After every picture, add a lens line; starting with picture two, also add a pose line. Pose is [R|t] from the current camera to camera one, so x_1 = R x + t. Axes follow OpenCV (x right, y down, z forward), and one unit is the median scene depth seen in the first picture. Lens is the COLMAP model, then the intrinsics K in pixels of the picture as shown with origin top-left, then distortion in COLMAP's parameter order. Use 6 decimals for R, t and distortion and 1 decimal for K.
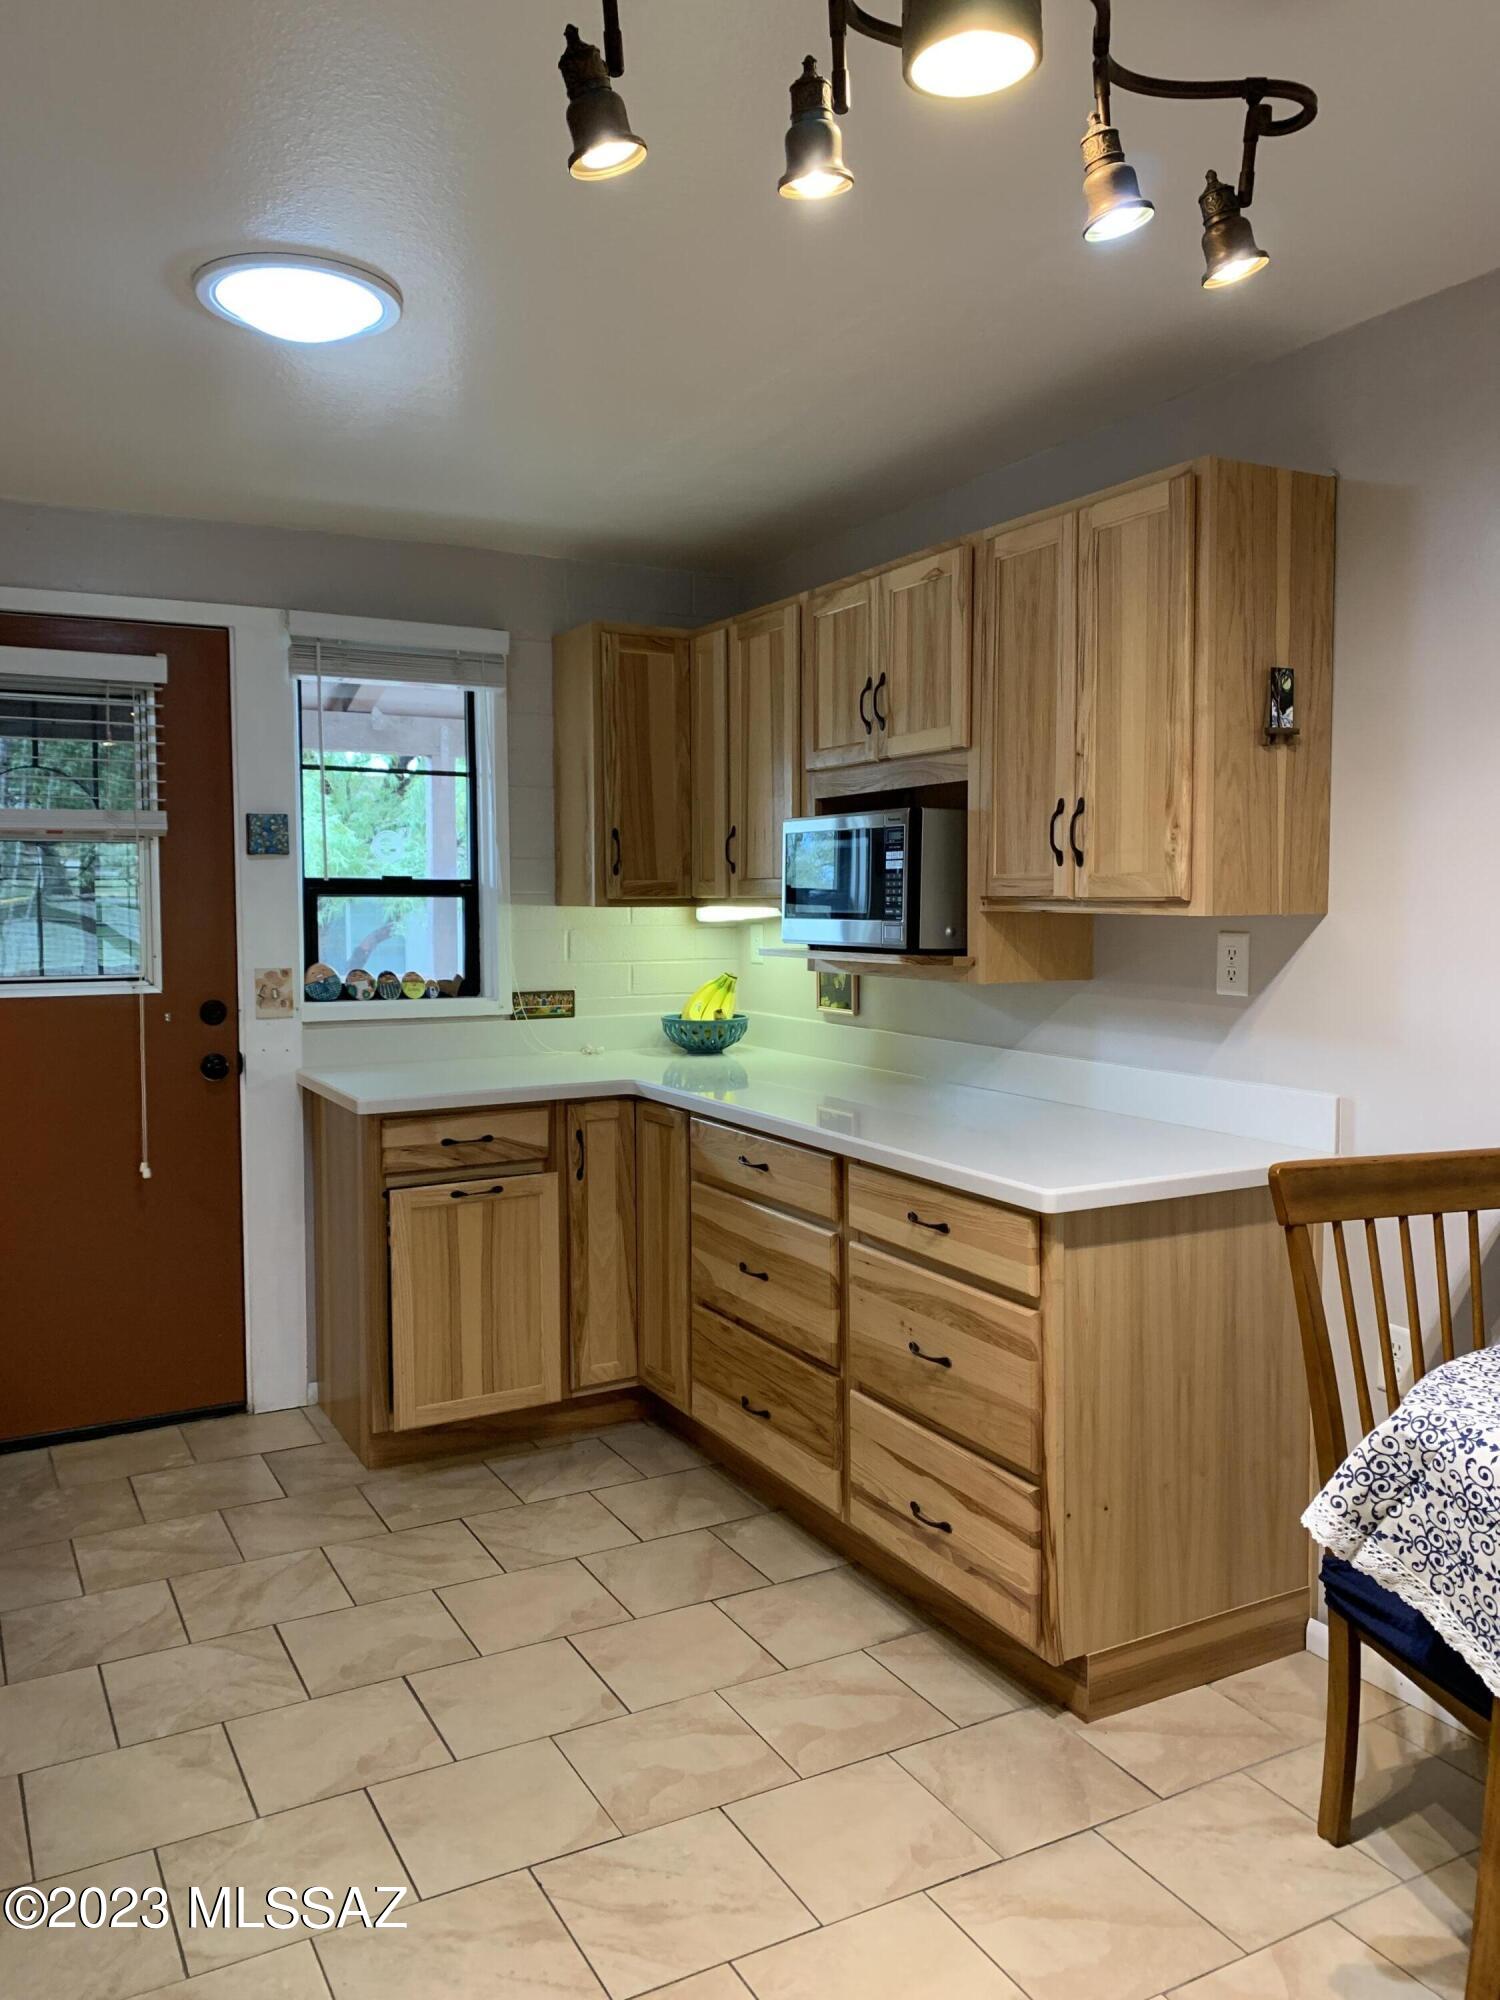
lens RADIAL K [[1522.1, 0, 750.8], [0, 1522.1, 985.2], [0, 0, 1]] dist [0.029425, -0.028699]
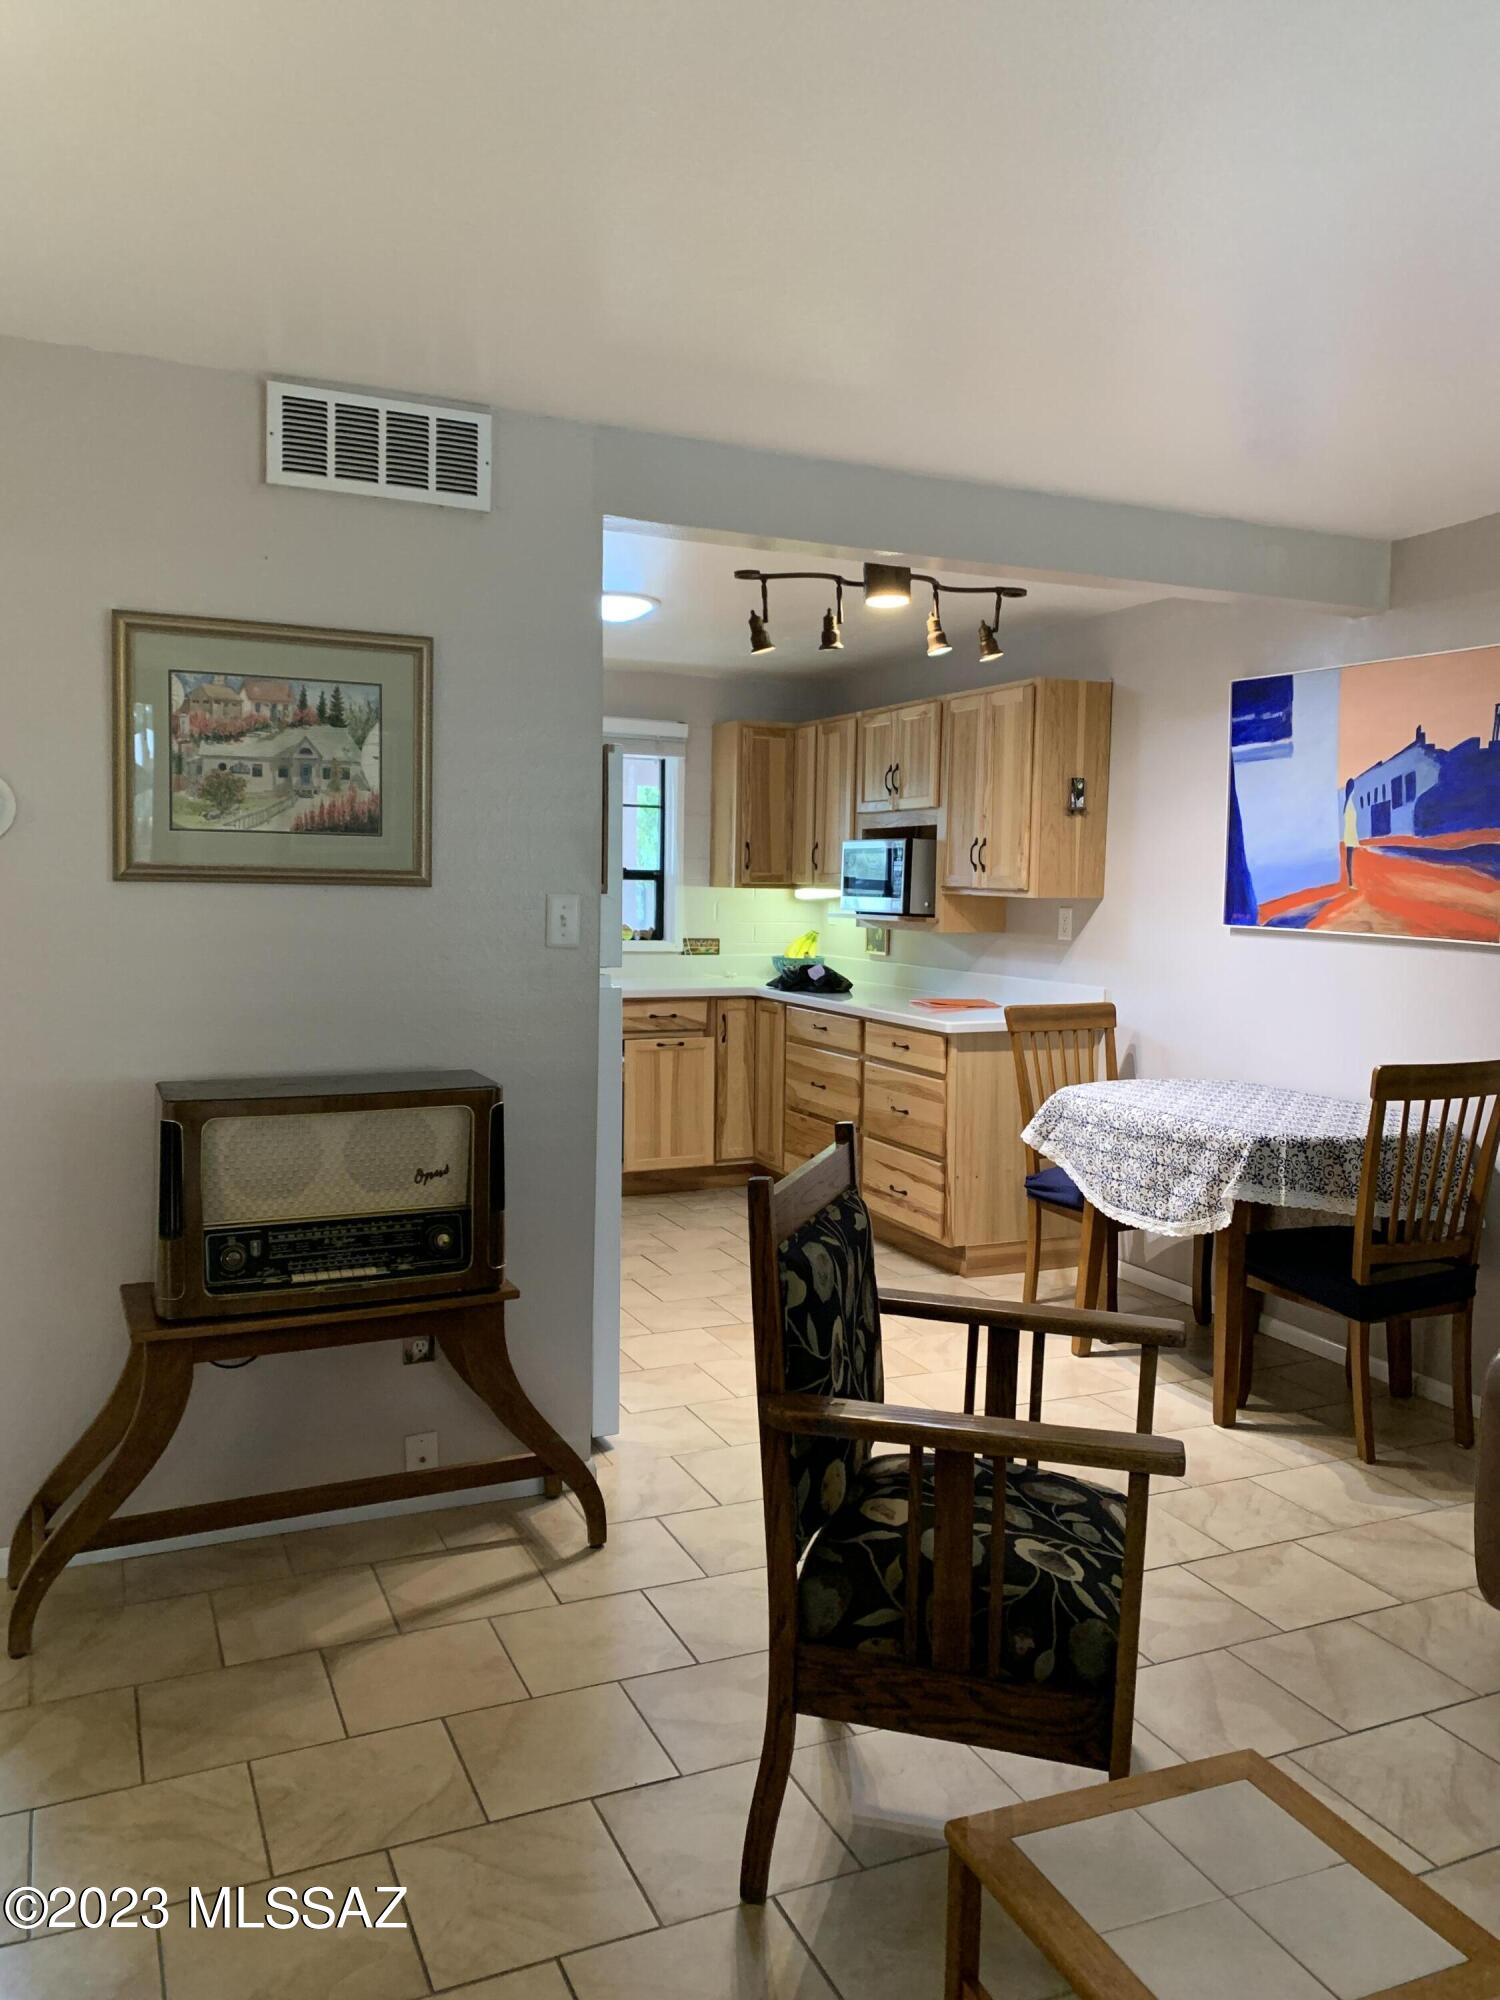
lens RADIAL K [[1522.1, 0, 753.0], [0, 1522.1, 984.2], [0, 0, 1]] dist [0.029425, -0.028699]
pose [[0.997150, 0.025451, -0.071026, 0.047952], [-0.024881, 0.999651, 0.008905, 0.046584], [0.071228, -0.007112, 0.997435, -0.804561]]
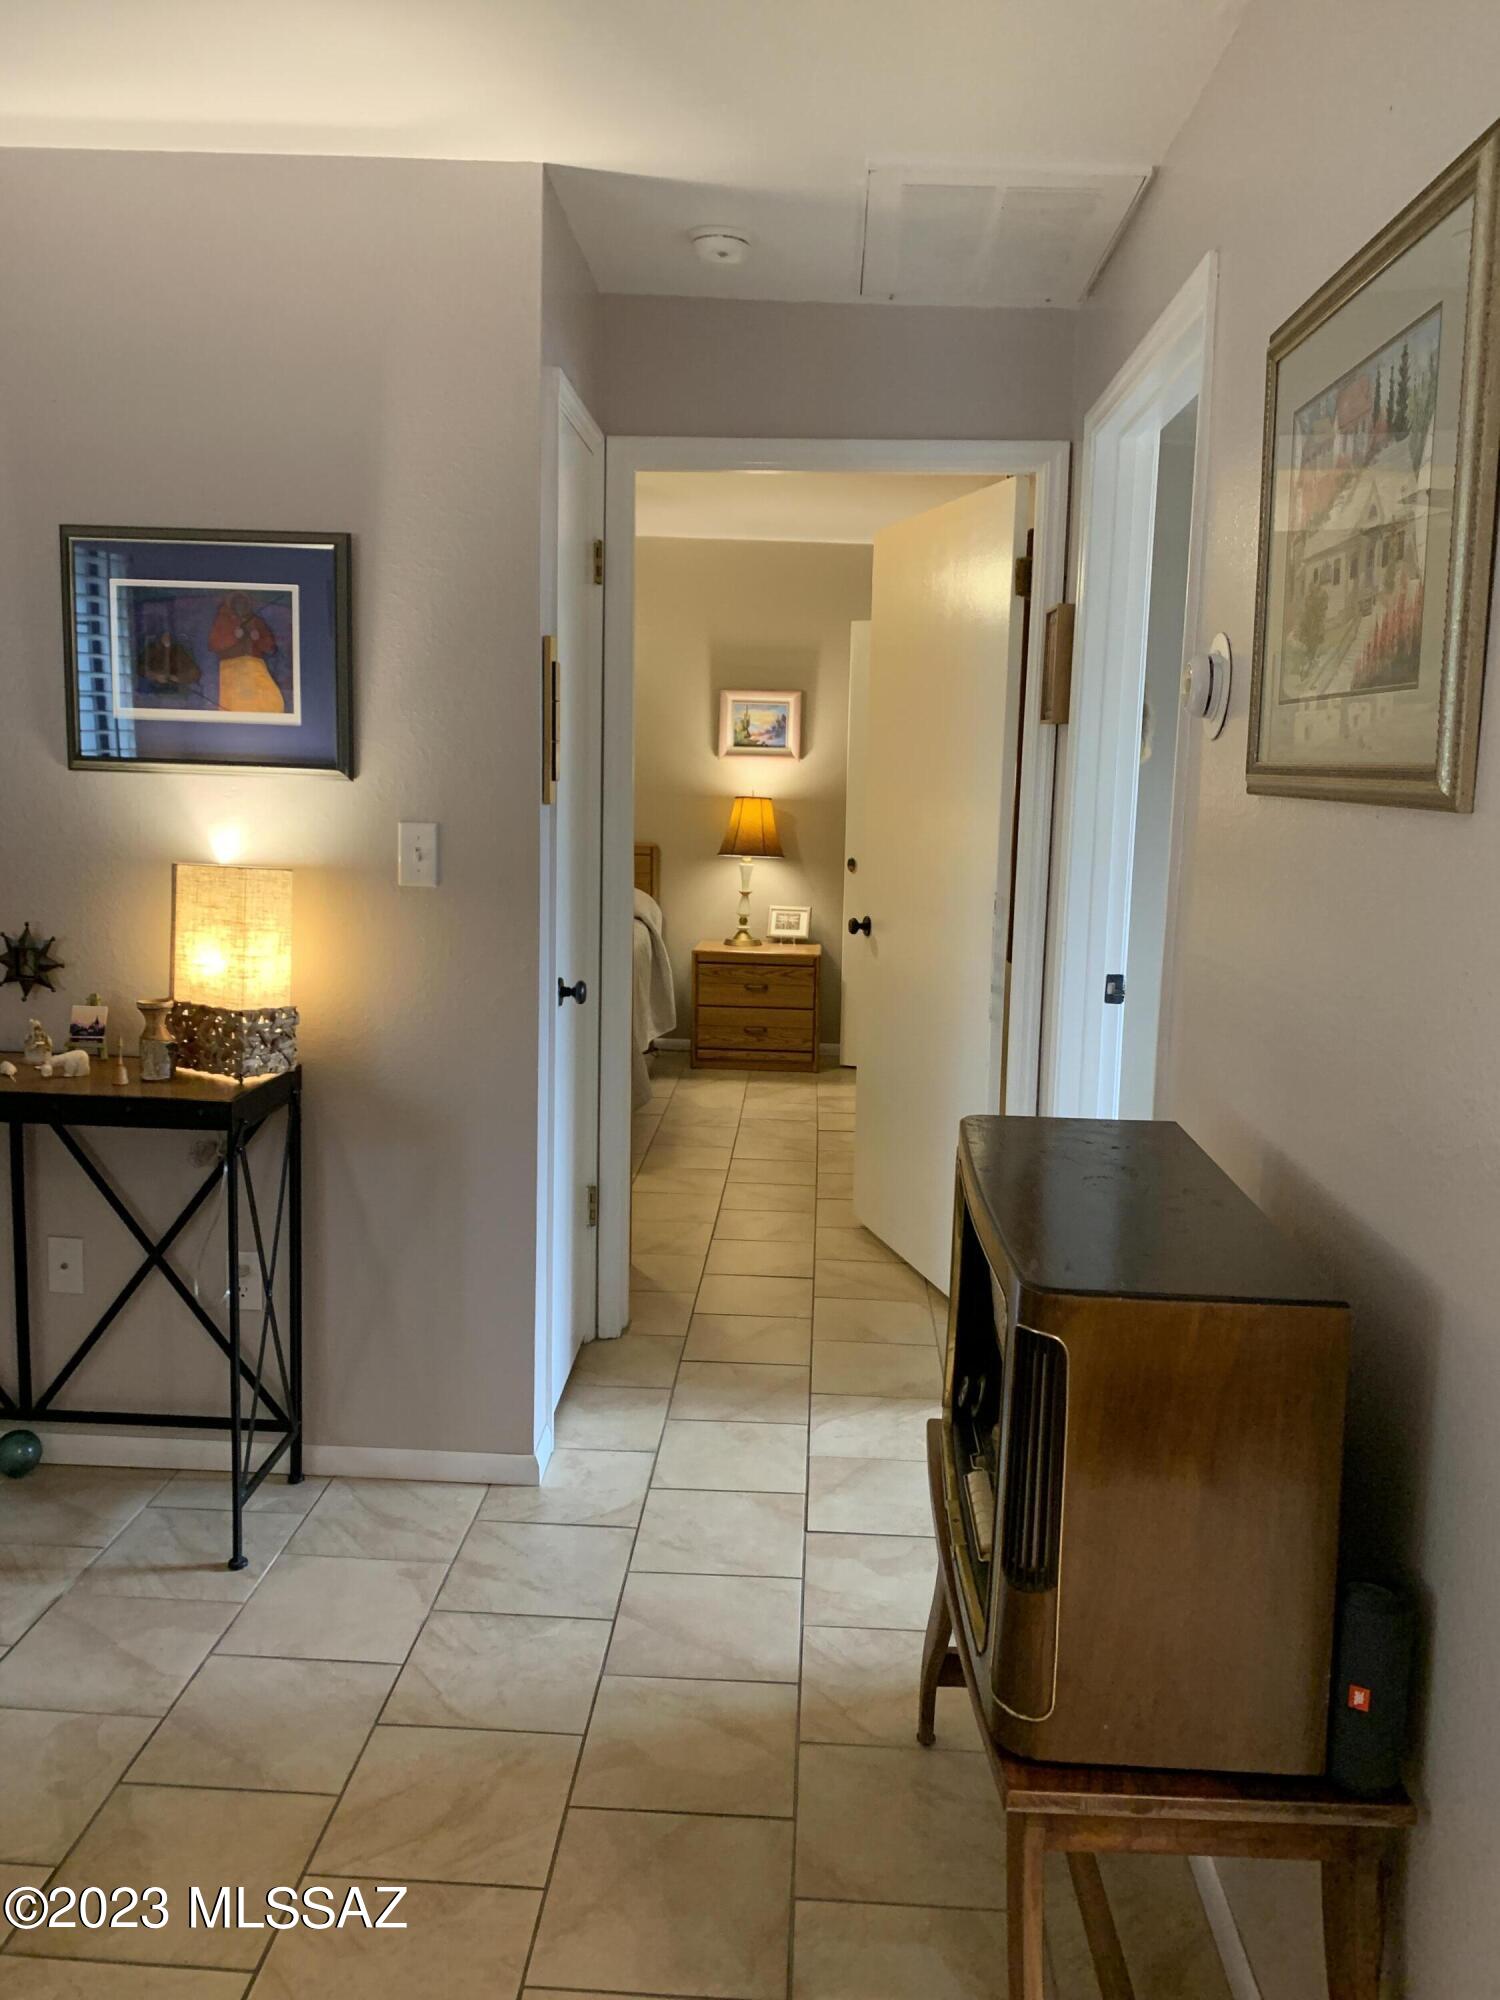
lens RADIAL K [[1522.1, 0, 746.3], [0, 1522.1, 976.3], [0, 0, 1]] dist [0.029425, -0.028699]
pose [[-0.522200, 0.106853, -0.846103, 0.170904], [-0.080983, 0.981424, 0.173924, -0.011723], [0.848969, 0.159343, -0.503846, 0.145551]]
